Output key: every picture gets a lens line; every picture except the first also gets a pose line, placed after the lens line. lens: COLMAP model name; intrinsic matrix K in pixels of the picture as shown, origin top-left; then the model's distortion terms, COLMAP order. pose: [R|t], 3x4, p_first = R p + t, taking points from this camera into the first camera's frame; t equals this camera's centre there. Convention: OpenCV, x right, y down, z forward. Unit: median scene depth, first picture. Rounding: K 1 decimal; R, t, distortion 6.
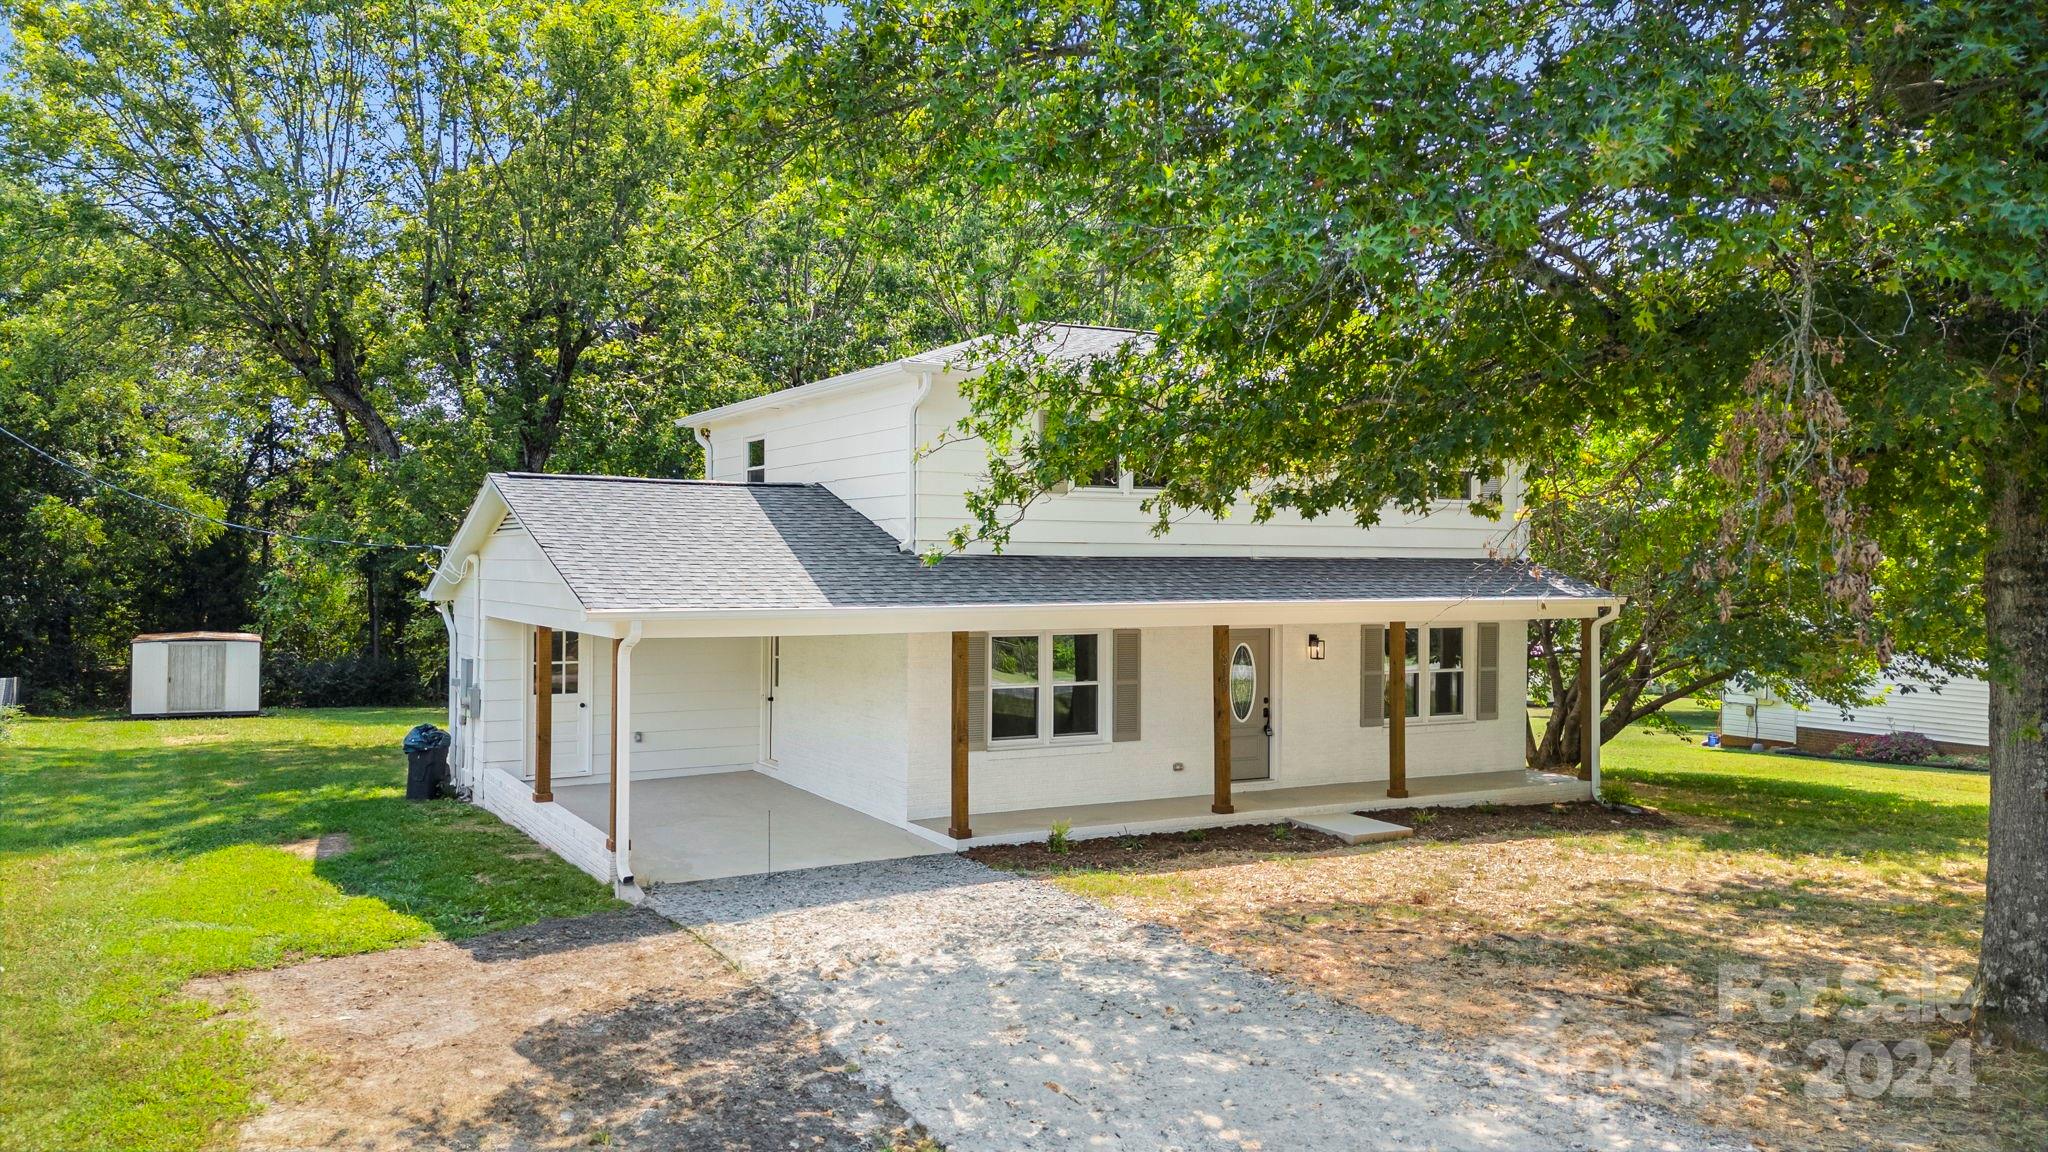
lens RADIAL K [[1535.2, 0, 1024.0], [0, 1535.2, 576.0], [0, 0, 1]] dist [0.118274, -0.134573]
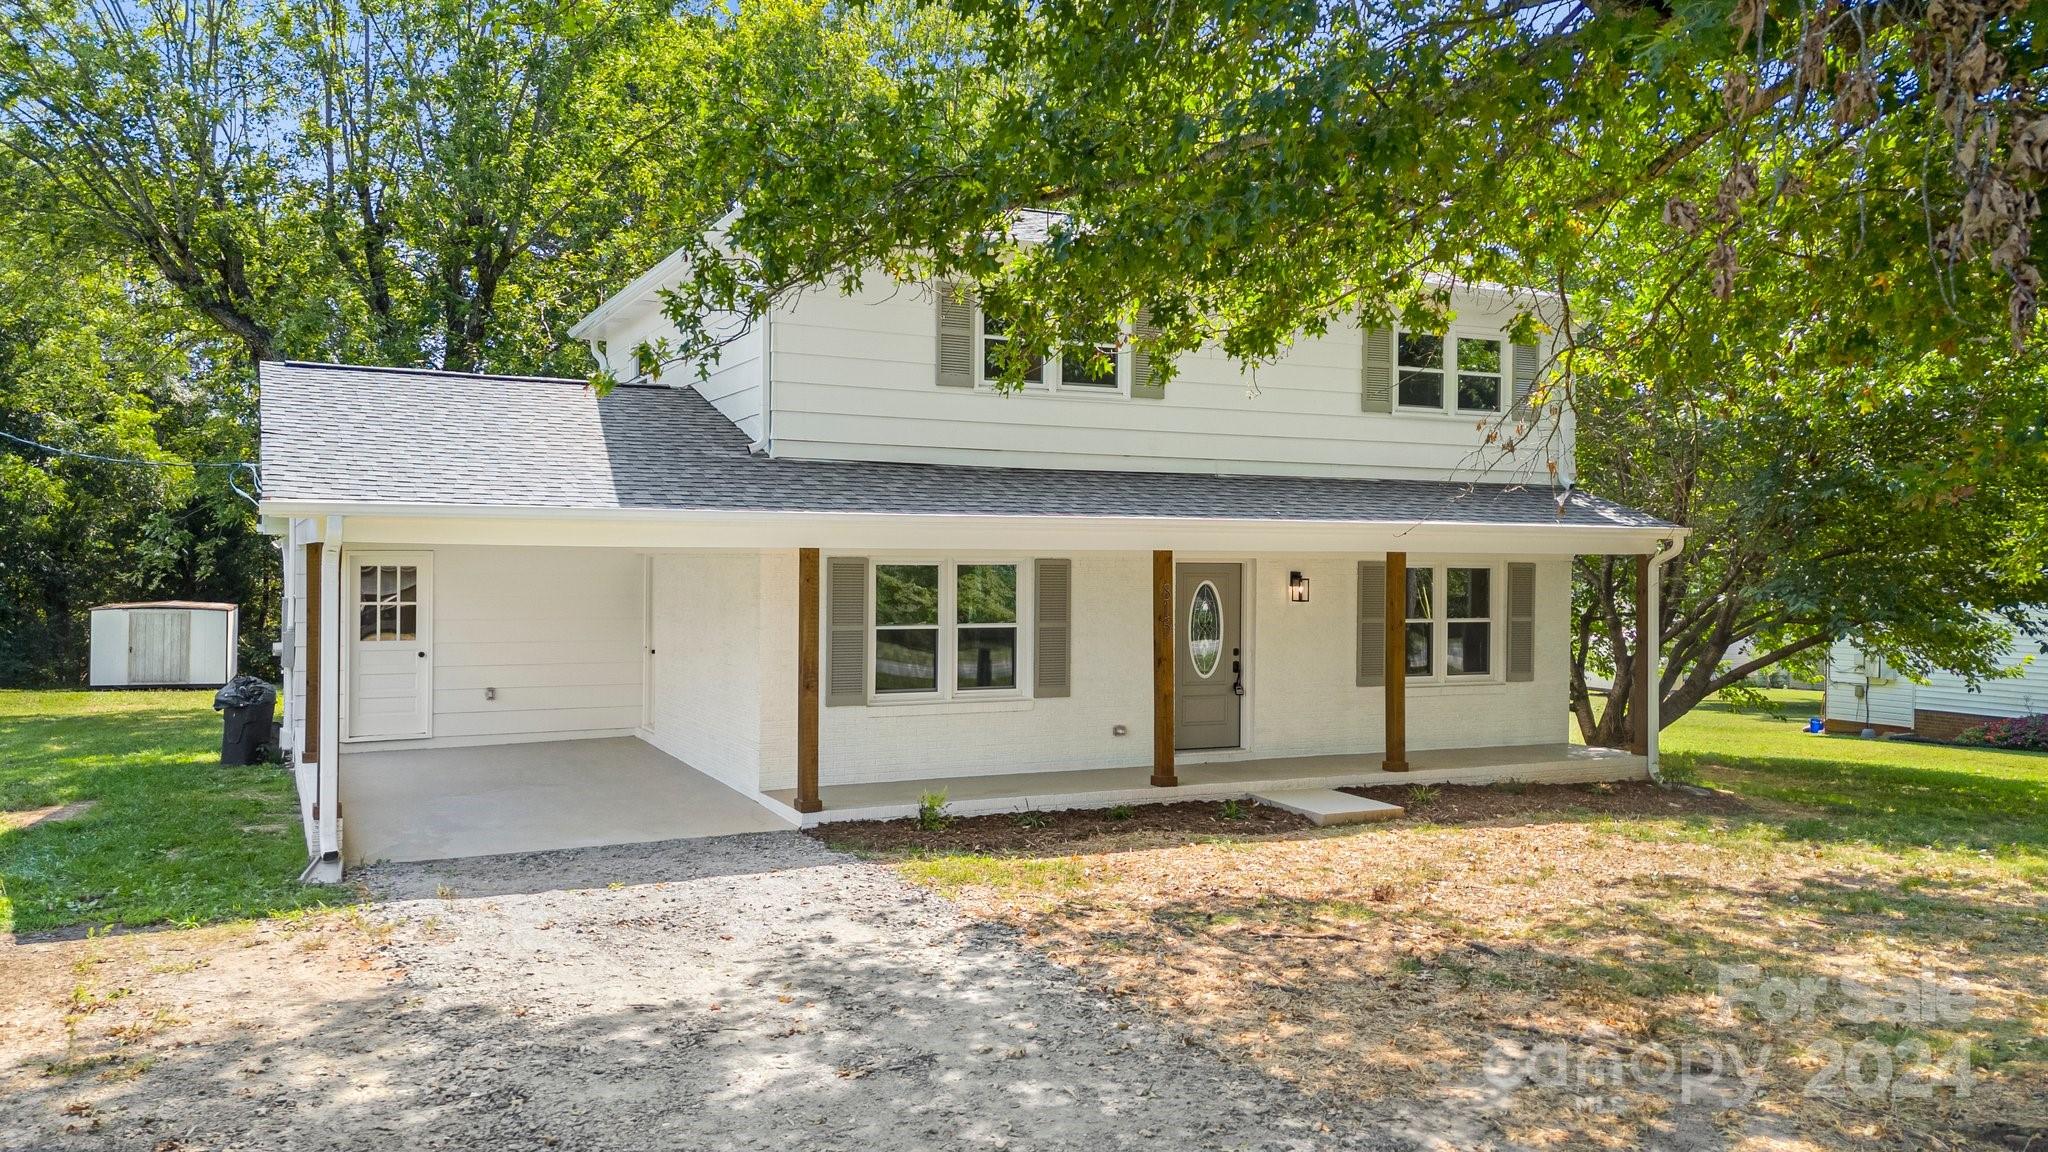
lens RADIAL K [[1535.2, 0, 1024.0], [0, 1535.2, 576.0], [0, 0, 1]] dist [0.118274, -0.134573]
pose [[0.998203, 0.002457, -0.059868, 0.111610], [-0.002450, 0.999997, 0.000199, 0.048454], [0.059868, -0.000052, 0.998206, 0.216385]]
